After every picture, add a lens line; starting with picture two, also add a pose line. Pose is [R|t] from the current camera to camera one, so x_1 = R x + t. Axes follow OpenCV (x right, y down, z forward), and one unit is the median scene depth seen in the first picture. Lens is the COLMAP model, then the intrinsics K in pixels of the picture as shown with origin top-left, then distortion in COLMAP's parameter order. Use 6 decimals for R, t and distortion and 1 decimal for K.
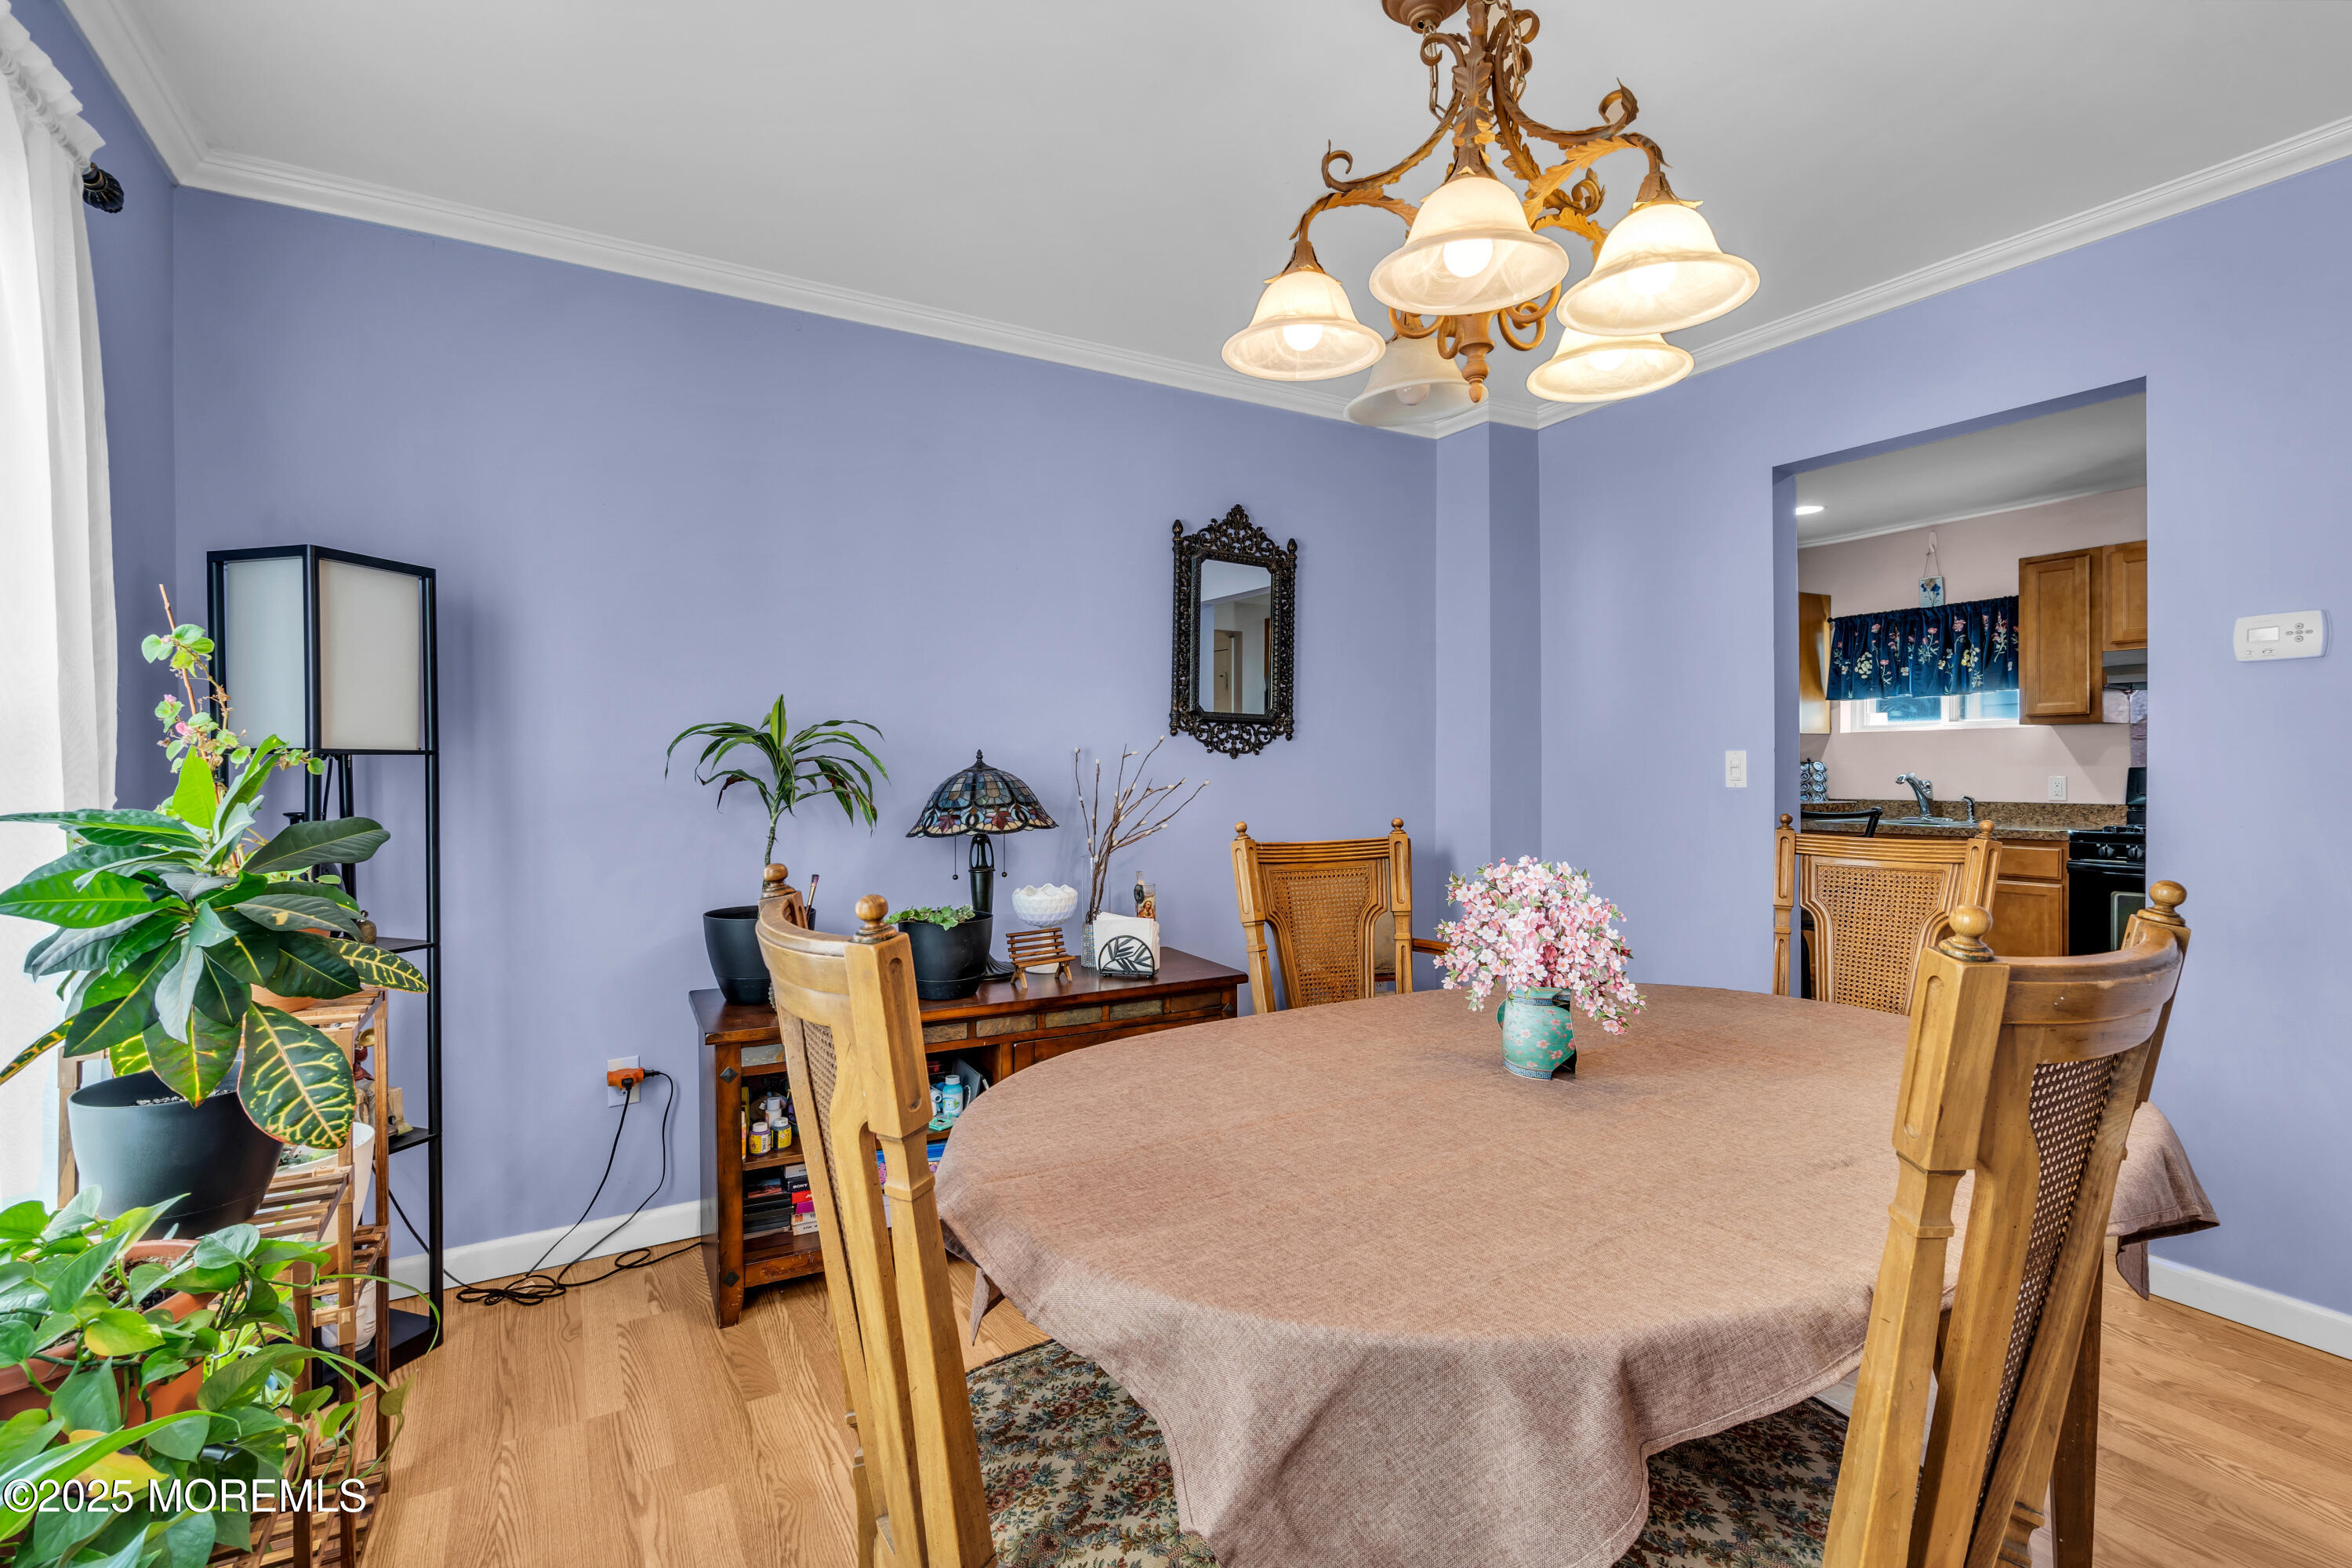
lens RADIAL K [[1069.9, 0, 1167.1], [0, 1069.9, 786.0], [0, 0, 1]] dist [-0.007518, 0.002522]
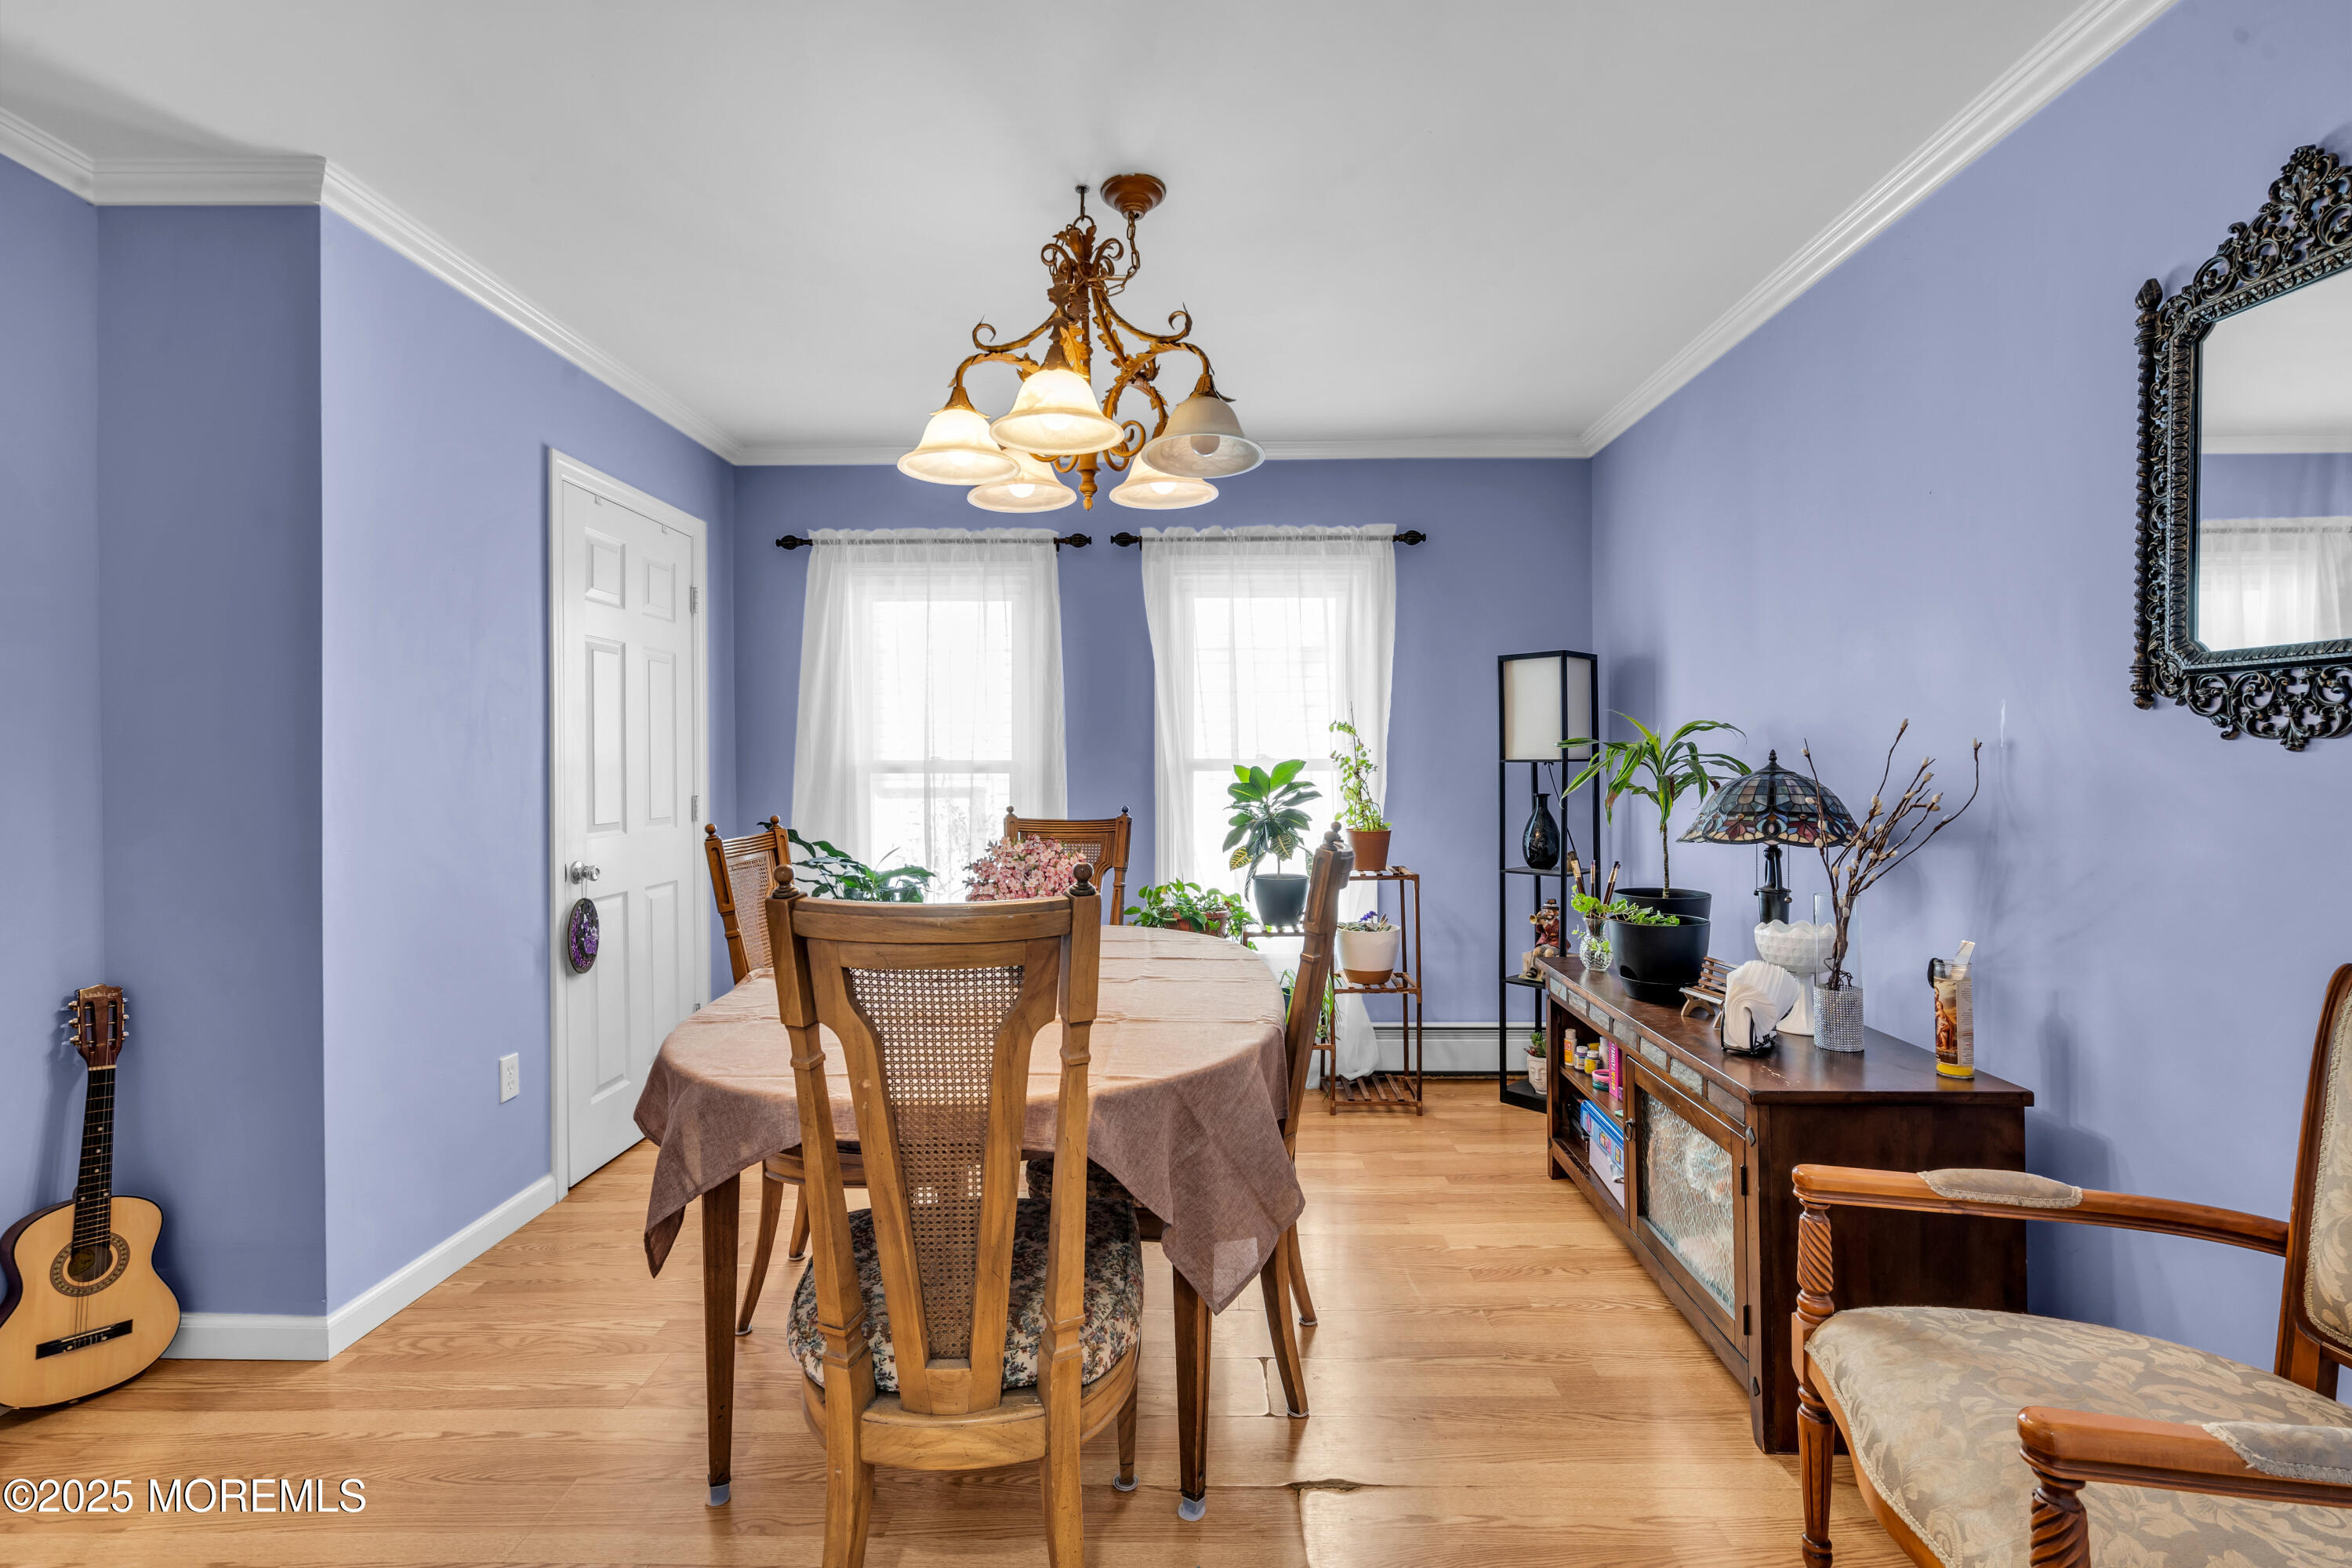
lens RADIAL K [[1077.3, 0, 1160.8], [0, 1077.3, 770.2], [0, 0, 1]] dist [-0.005389, 0.003303]
pose [[-0.527888, 0.008673, -0.849270, 0.486295], [-0.002310, 0.999930, 0.011647, -0.016121], [0.849311, 0.008111, -0.527830, 0.618359]]
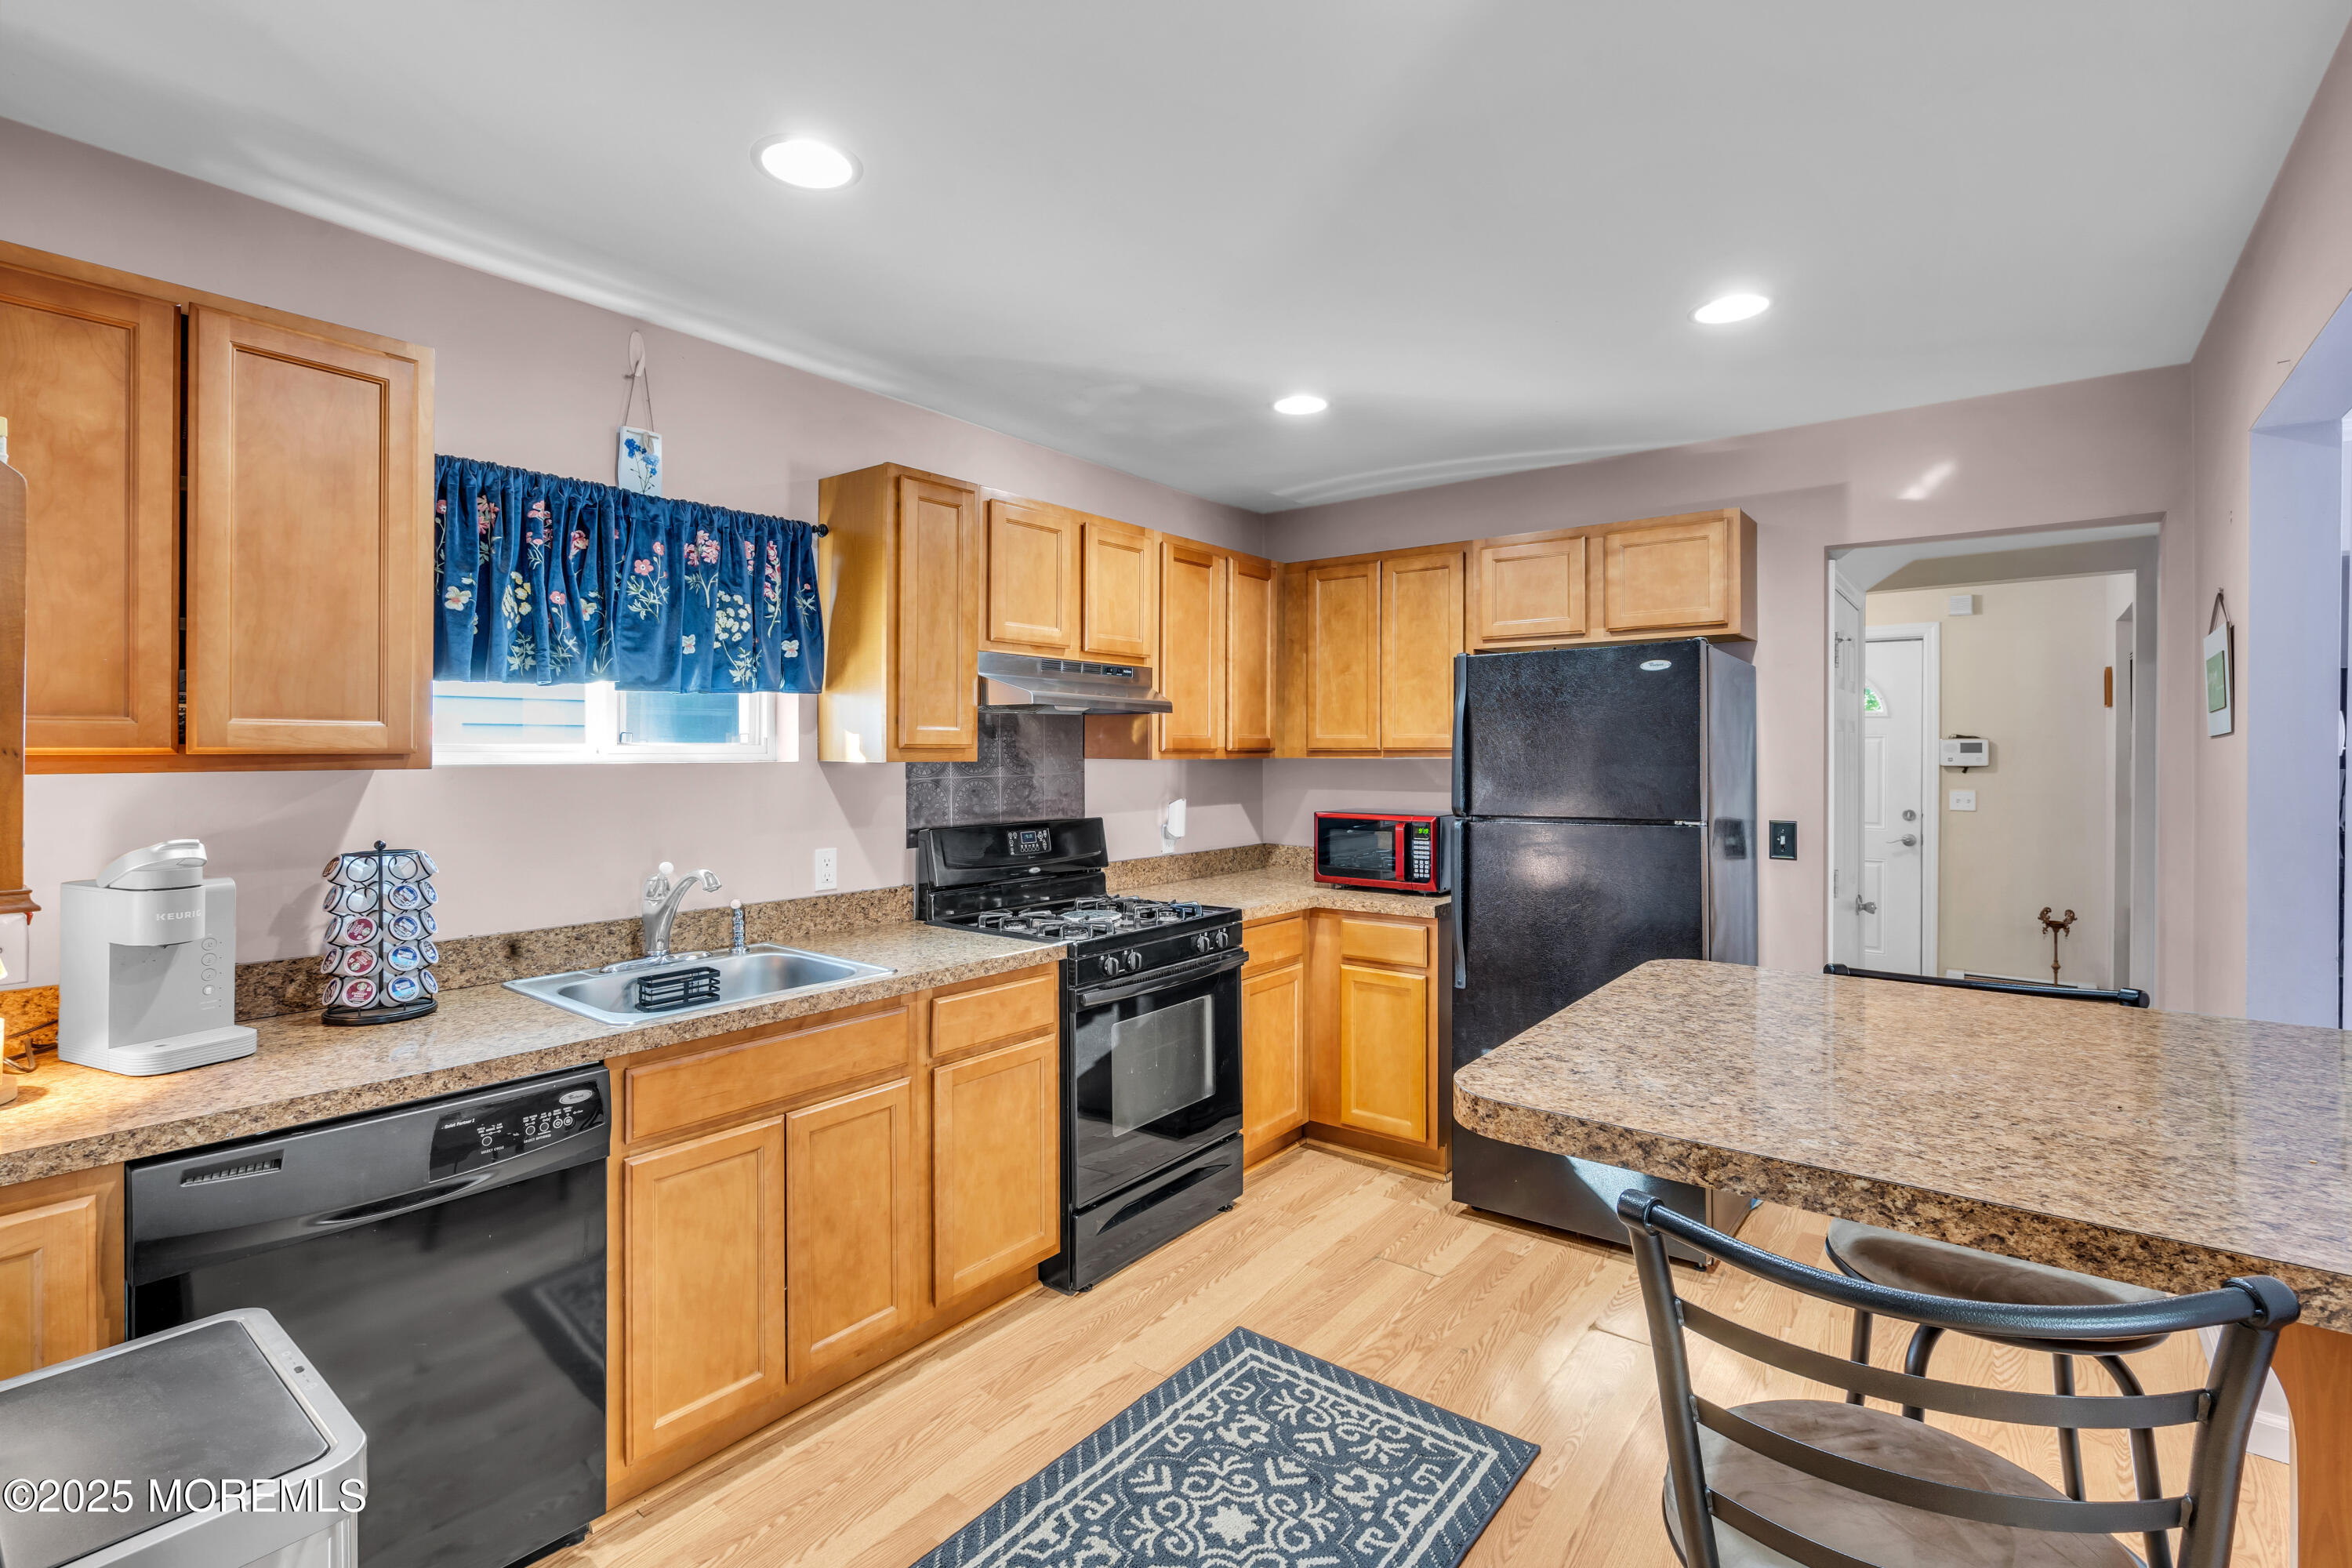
lens RADIAL K [[1077.3, 0, 1169.2], [0, 1077.3, 749.9], [0, 0, 1]] dist [-0.005389, 0.003303]
pose [[-0.367582, 0.001469, 0.929990, 0.232941], [0.009804, 0.999949, 0.002295, -0.065504], [-0.929940, 0.009961, -0.367578, 1.099856]]
